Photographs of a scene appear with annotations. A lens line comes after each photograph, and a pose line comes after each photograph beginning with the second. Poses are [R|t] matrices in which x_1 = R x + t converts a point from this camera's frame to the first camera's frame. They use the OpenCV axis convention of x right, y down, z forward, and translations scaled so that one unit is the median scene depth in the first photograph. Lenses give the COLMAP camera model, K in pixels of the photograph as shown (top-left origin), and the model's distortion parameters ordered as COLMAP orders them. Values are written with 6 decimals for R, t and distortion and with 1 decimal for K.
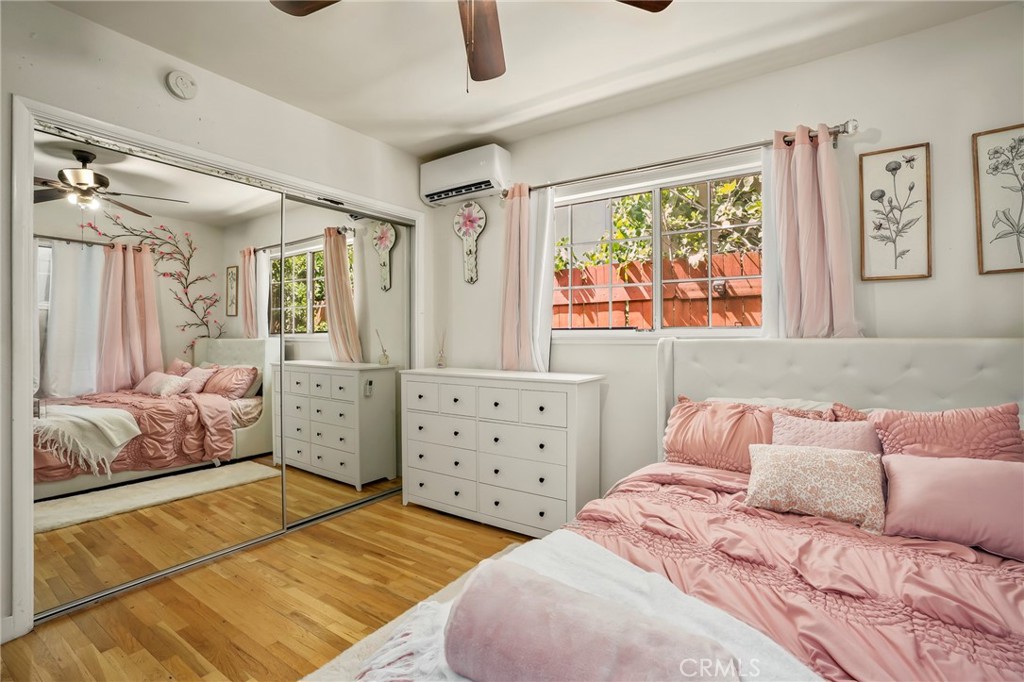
lens RADIAL K [[488.6, 0, 512.0], [0, 488.6, 341.0], [0, 0, 1]] dist [-0.080272, 0.026666]
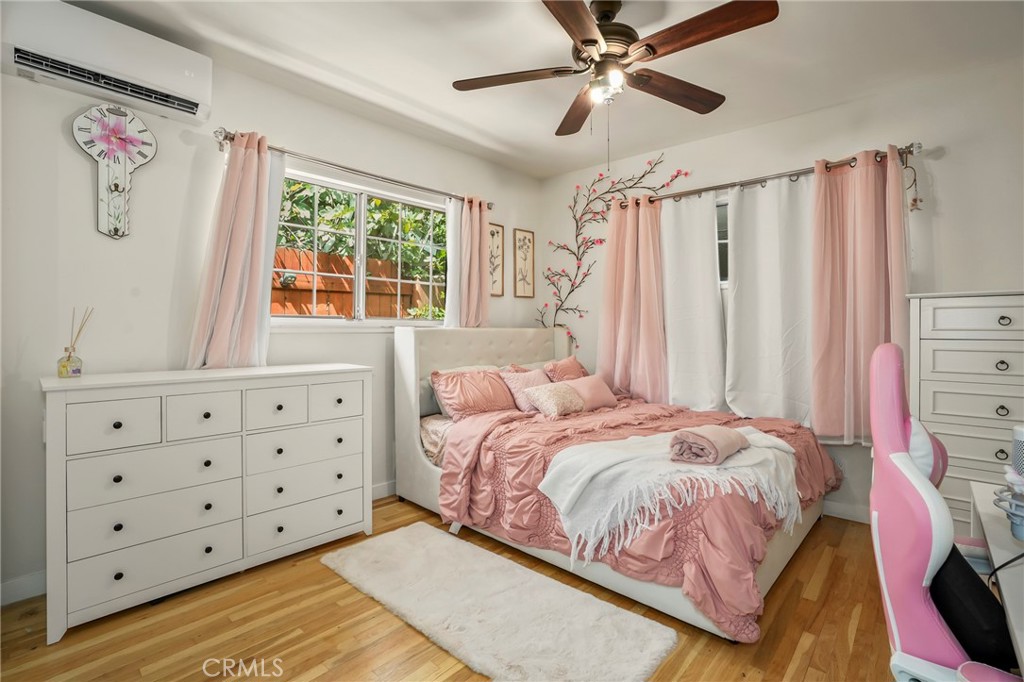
lens RADIAL K [[488.6, 0, 512.0], [0, 488.6, 341.0], [0, 0, 1]] dist [-0.080272, 0.026666]
pose [[0.102427, -0.023867, 0.994454, -0.741469], [-0.001044, 0.999709, 0.024101, -0.000672], [-0.994740, -0.003507, 0.102372, 0.505453]]
